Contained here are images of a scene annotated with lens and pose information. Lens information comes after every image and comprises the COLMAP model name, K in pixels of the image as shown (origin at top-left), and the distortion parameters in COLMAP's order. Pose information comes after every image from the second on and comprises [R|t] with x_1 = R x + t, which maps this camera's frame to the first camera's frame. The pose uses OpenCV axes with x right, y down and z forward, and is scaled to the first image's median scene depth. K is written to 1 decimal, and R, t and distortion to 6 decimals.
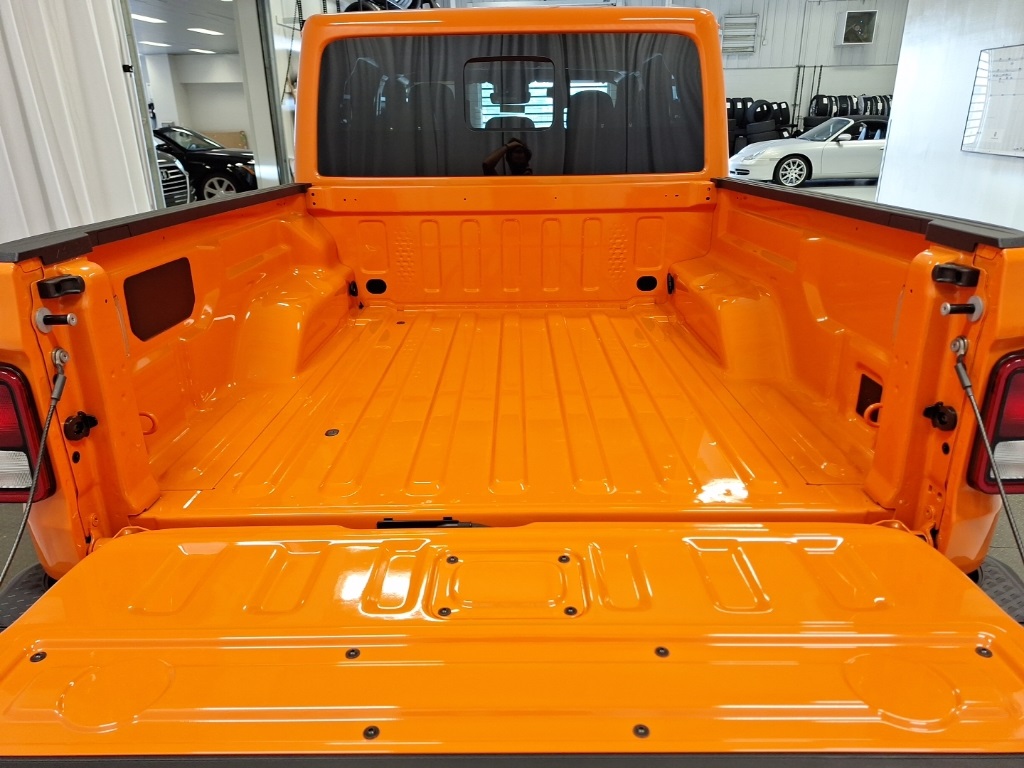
lens RADIAL K [[709.0, 0, 517.6], [0, 709.0, 379.4], [0, 0, 1]] dist [0.017737, -0.049920]
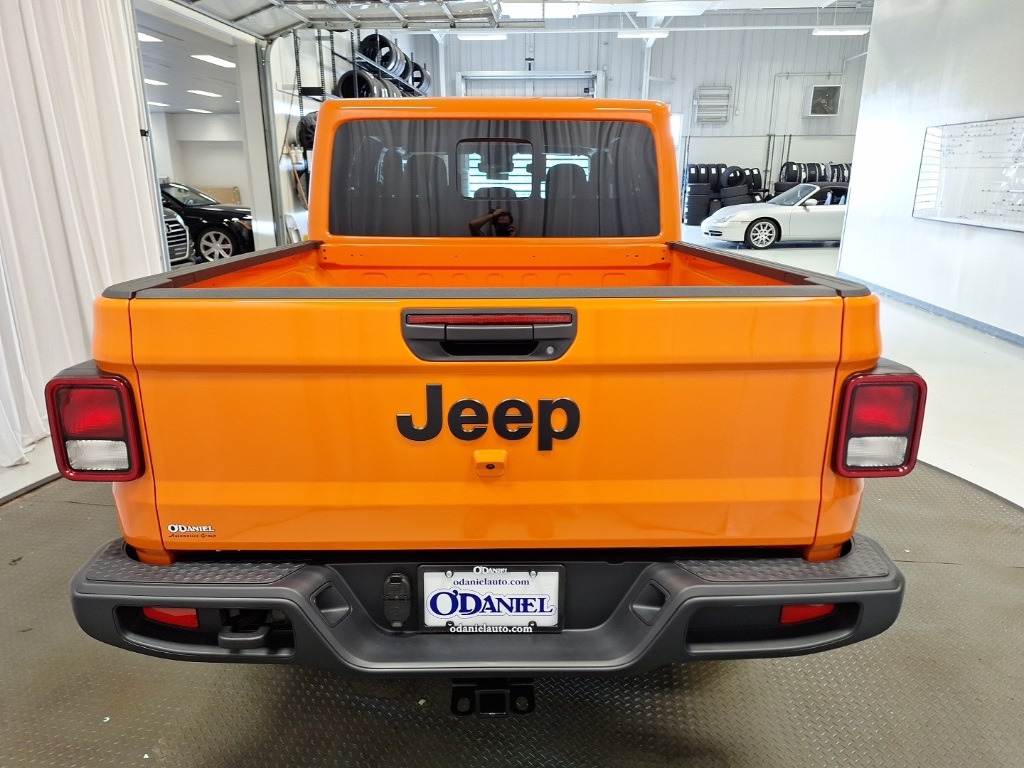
lens RADIAL K [[709.0, 0, 517.6], [0, 709.0, 379.4], [0, 0, 1]] dist [0.017737, -0.049920]
pose [[0.999689, 0.009351, 0.023137, 0.000426], [-0.007568, 0.997078, -0.076011, 0.008603], [-0.023780, 0.075812, 0.996839, -0.036362]]
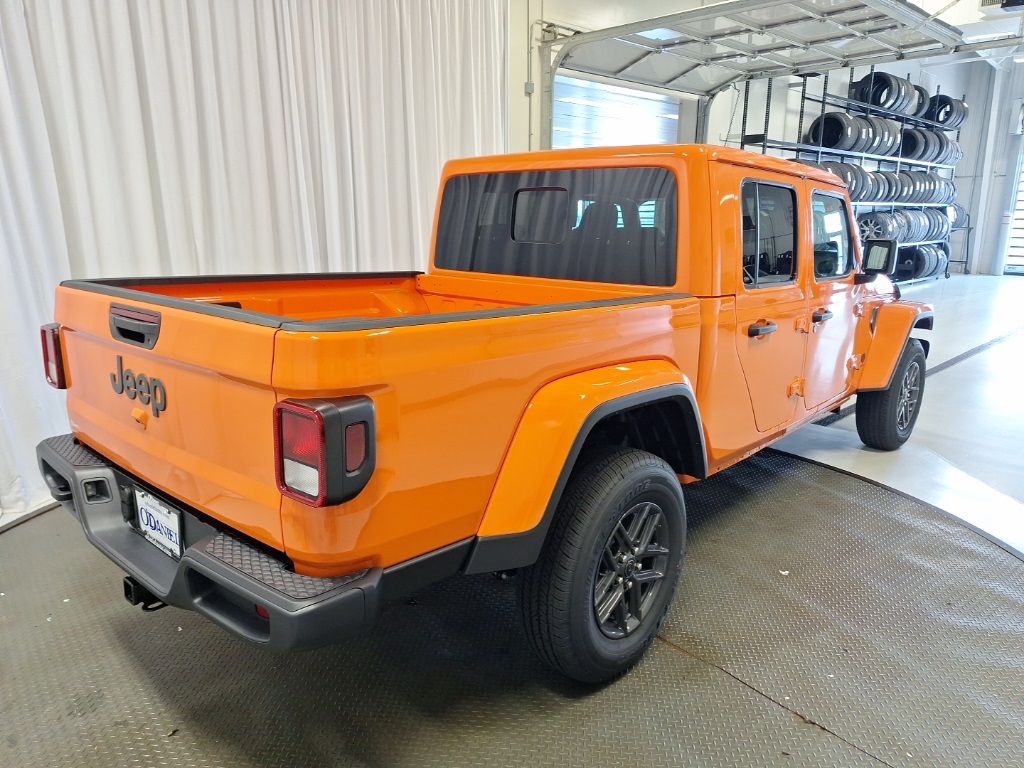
lens RADIAL K [[709.0, 0, 517.6], [0, 709.0, 379.4], [0, 0, 1]] dist [0.017737, -0.049920]
pose [[0.739407, 0.164334, -0.652895, 0.210174], [-0.246180, 0.968592, -0.035005, -0.015326], [0.626636, 0.186613, 0.756639, 0.015835]]
